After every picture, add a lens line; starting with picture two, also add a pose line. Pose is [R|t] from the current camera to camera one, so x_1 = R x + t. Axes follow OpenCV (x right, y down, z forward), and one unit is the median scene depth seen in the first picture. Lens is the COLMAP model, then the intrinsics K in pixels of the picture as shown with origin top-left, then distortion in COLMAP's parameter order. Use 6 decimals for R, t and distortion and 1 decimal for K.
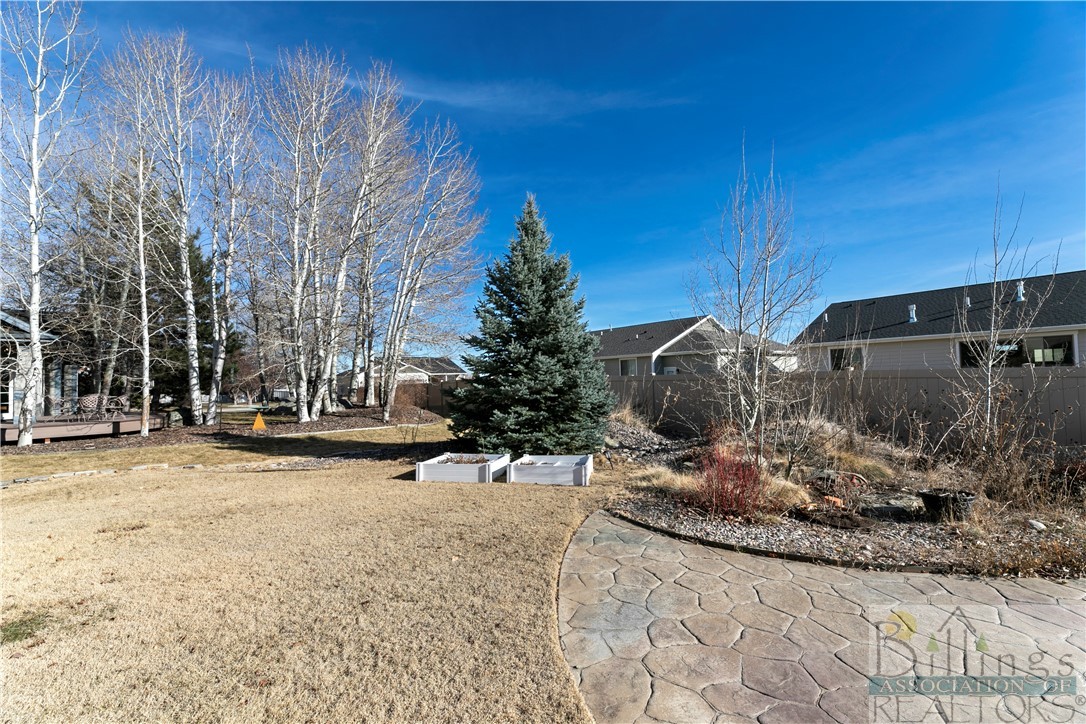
lens RADIAL K [[434.8, 0, 539.9], [0, 434.8, 365.1], [0, 0, 1]] dist [0.002728, 0.000781]
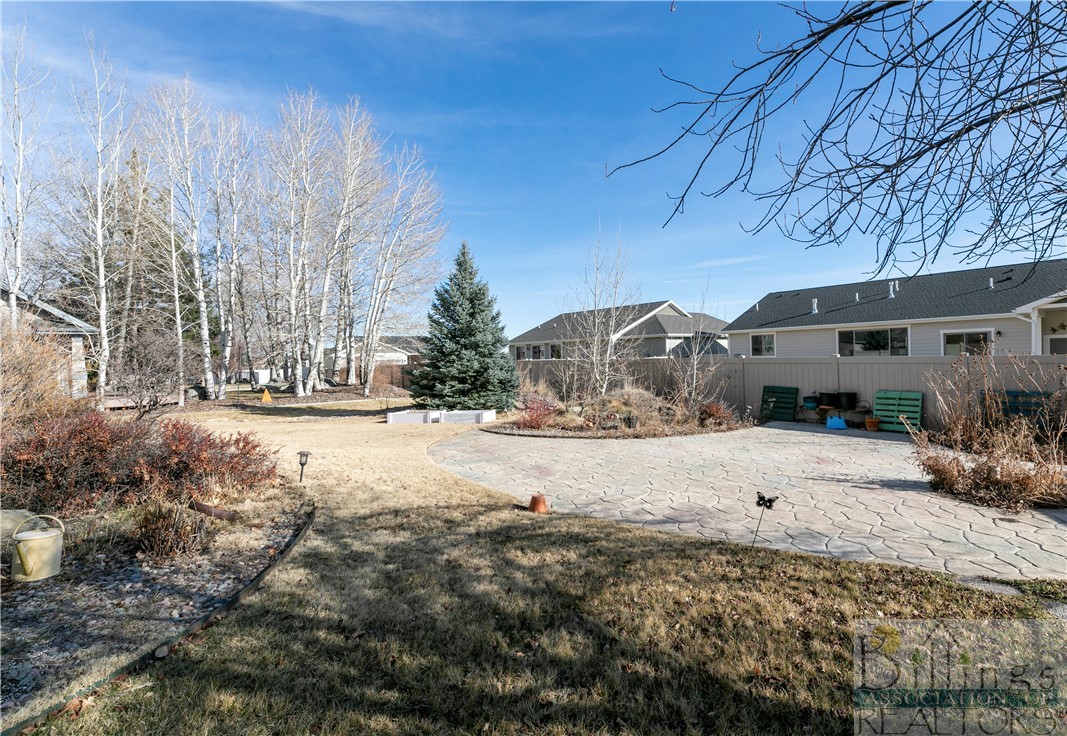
lens RADIAL K [[478.6, 0, 563.1], [0, 478.6, 365.5], [0, 0, 1]] dist [0.000467, -0.000567]
pose [[0.998242, -0.001857, 0.059235, 0.212506], [-0.000933, 0.998893, 0.047027, -0.039626], [-0.059256, -0.047000, 0.997136, -0.660196]]
